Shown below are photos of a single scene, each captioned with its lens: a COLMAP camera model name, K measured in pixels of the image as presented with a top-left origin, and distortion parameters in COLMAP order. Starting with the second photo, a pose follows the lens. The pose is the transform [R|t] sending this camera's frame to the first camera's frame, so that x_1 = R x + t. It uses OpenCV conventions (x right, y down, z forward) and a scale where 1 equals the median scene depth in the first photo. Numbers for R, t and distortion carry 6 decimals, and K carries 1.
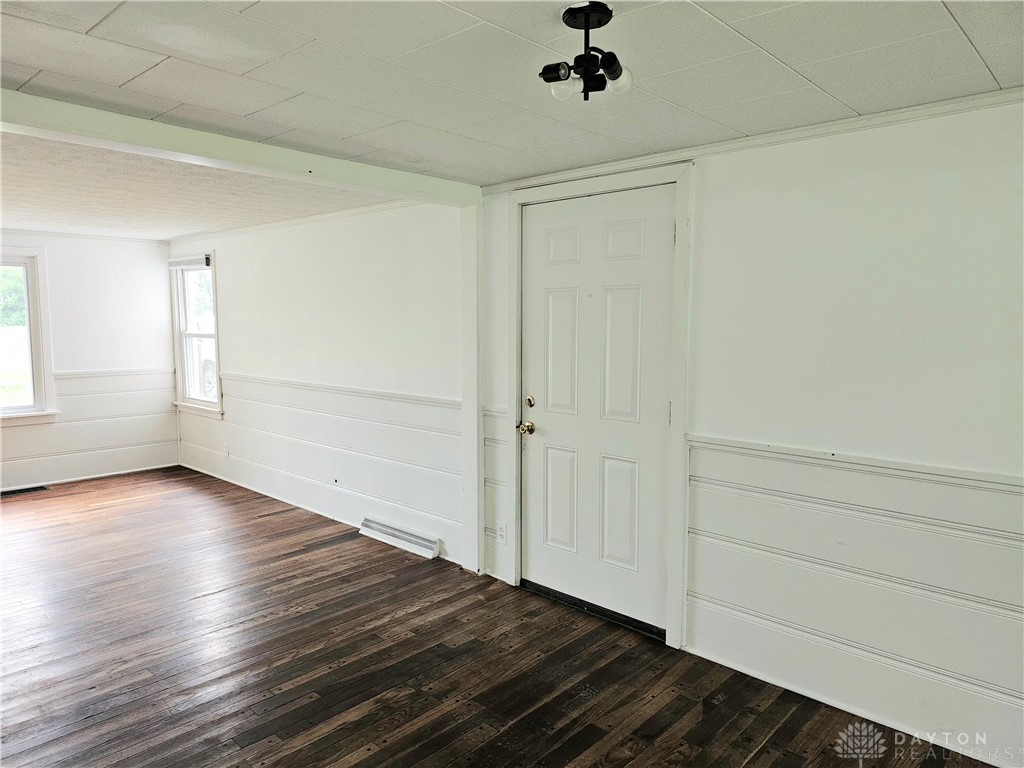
lens RADIAL K [[689.3, 0, 512.7], [0, 689.3, 385.3], [0, 0, 1]] dist [0.021706, -0.001710]
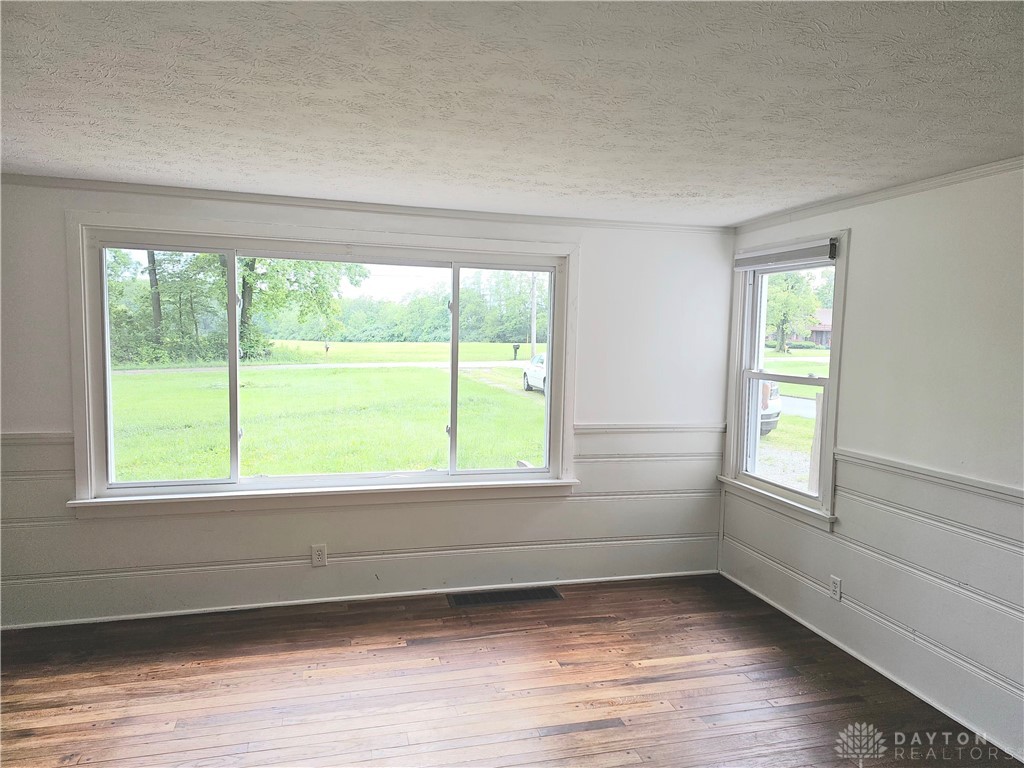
lens RADIAL K [[689.3, 0, 509.9], [0, 689.3, 387.8], [0, 0, 1]] dist [0.021706, -0.001710]
pose [[0.845241, 0.057615, -0.531270, -0.341491], [-0.071569, 0.997419, -0.005696, -0.044262], [0.529571, 0.042837, 0.847183, 0.374017]]
